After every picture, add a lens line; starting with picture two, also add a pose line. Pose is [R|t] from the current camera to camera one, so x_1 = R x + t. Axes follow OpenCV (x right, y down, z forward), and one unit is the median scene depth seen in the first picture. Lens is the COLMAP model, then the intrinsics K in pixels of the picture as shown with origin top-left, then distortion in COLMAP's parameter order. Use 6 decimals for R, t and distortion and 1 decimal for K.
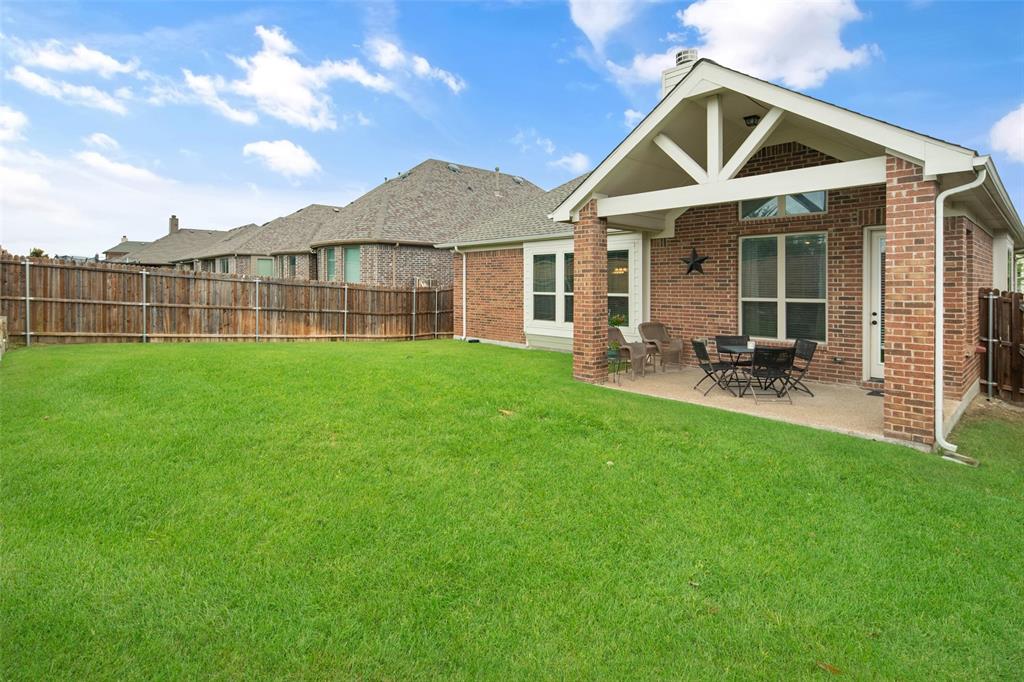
lens RADIAL K [[499.0, 0, 499.2], [0, 499.0, 291.8], [0, 0, 1]] dist [0.003229, 0.000163]
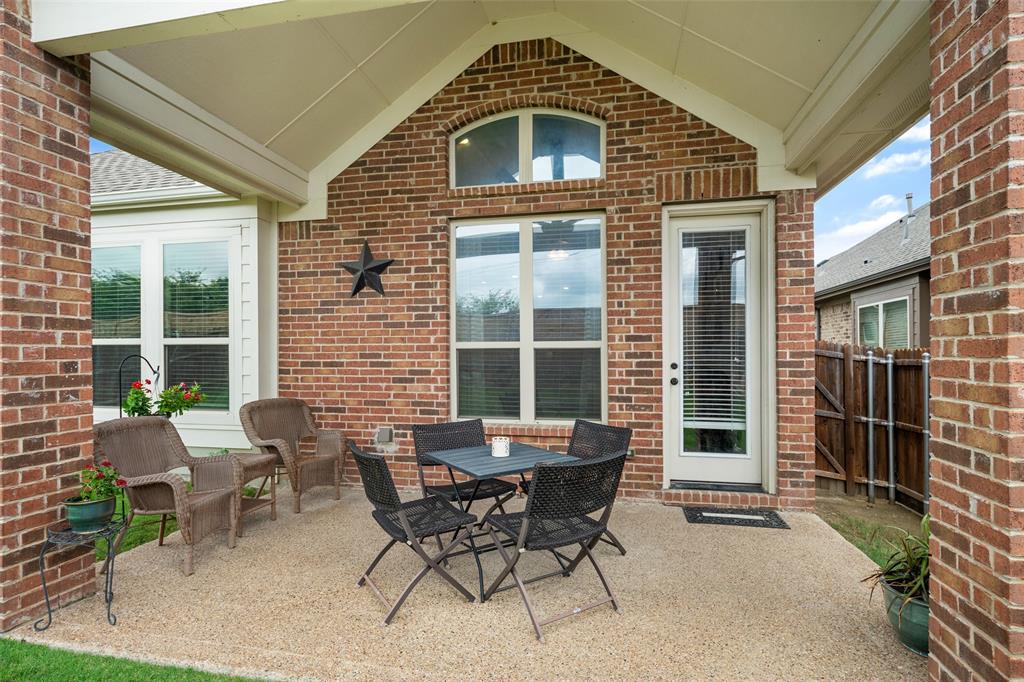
lens RADIAL K [[499.0, 0, 503.0], [0, 499.0, 355.9], [0, 0, 1]] dist [0.003229, 0.000163]
pose [[0.815526, 0.002624, 0.578714, 0.250143], [0.008429, 0.999830, -0.016412, 0.037409], [-0.578659, 0.018262, 0.815365, 0.606286]]
